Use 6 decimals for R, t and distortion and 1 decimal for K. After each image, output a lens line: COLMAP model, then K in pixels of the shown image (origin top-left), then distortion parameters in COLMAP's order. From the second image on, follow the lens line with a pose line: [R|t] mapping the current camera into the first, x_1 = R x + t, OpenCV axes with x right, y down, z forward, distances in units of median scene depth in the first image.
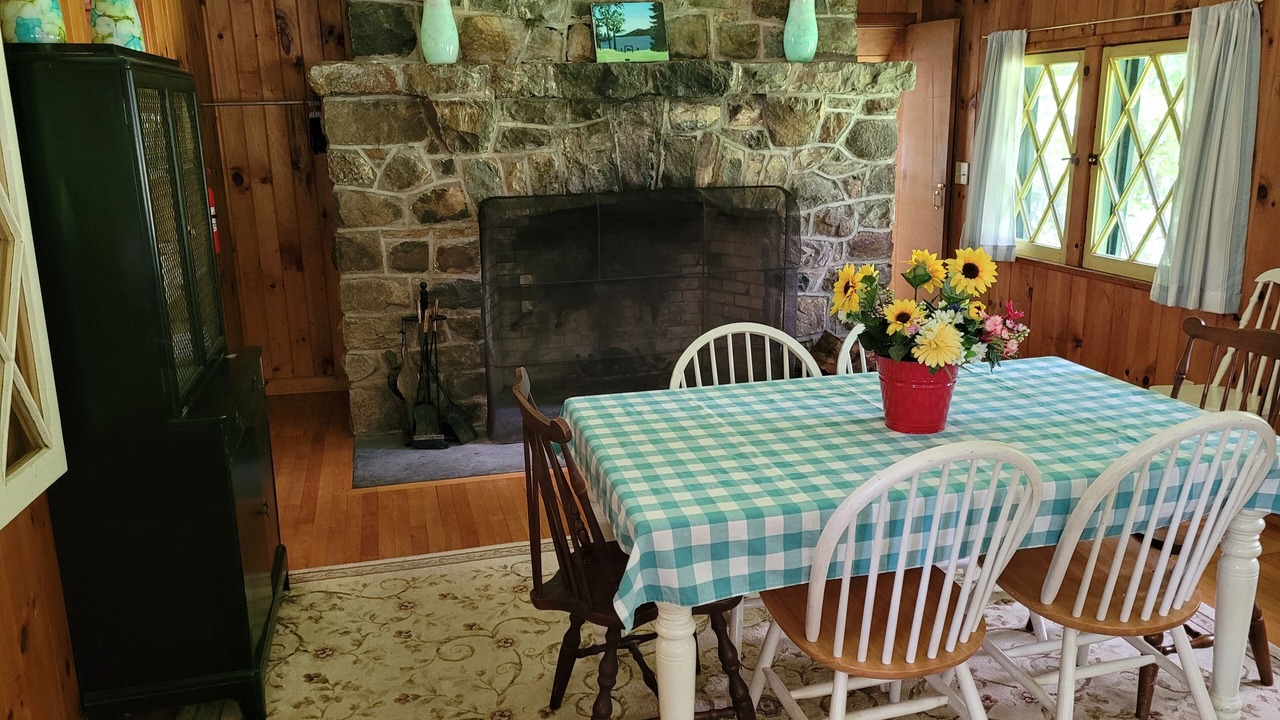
lens RADIAL K [[1002.6, 0, 640.0], [0, 1002.6, 360.0], [0, 0, 1]] dist [-0.000579, 0.001138]
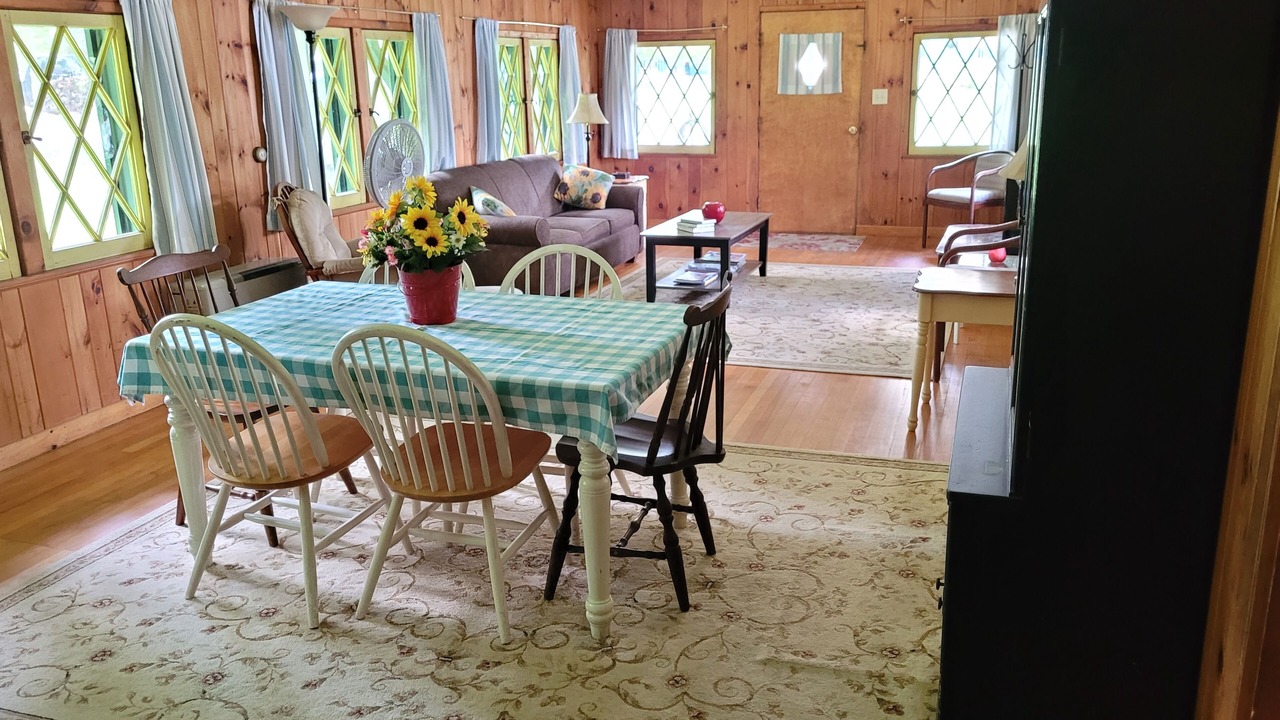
lens RADIAL K [[1002.6, 0, 640.0], [0, 1002.6, 360.0], [0, 0, 1]] dist [-0.000579, 0.001138]
pose [[-0.834564, -0.117703, 0.538191, -0.599164], [0.177775, 0.867112, 0.465310, -0.409910], [-0.521440, 0.484008, -0.702735, 1.644586]]
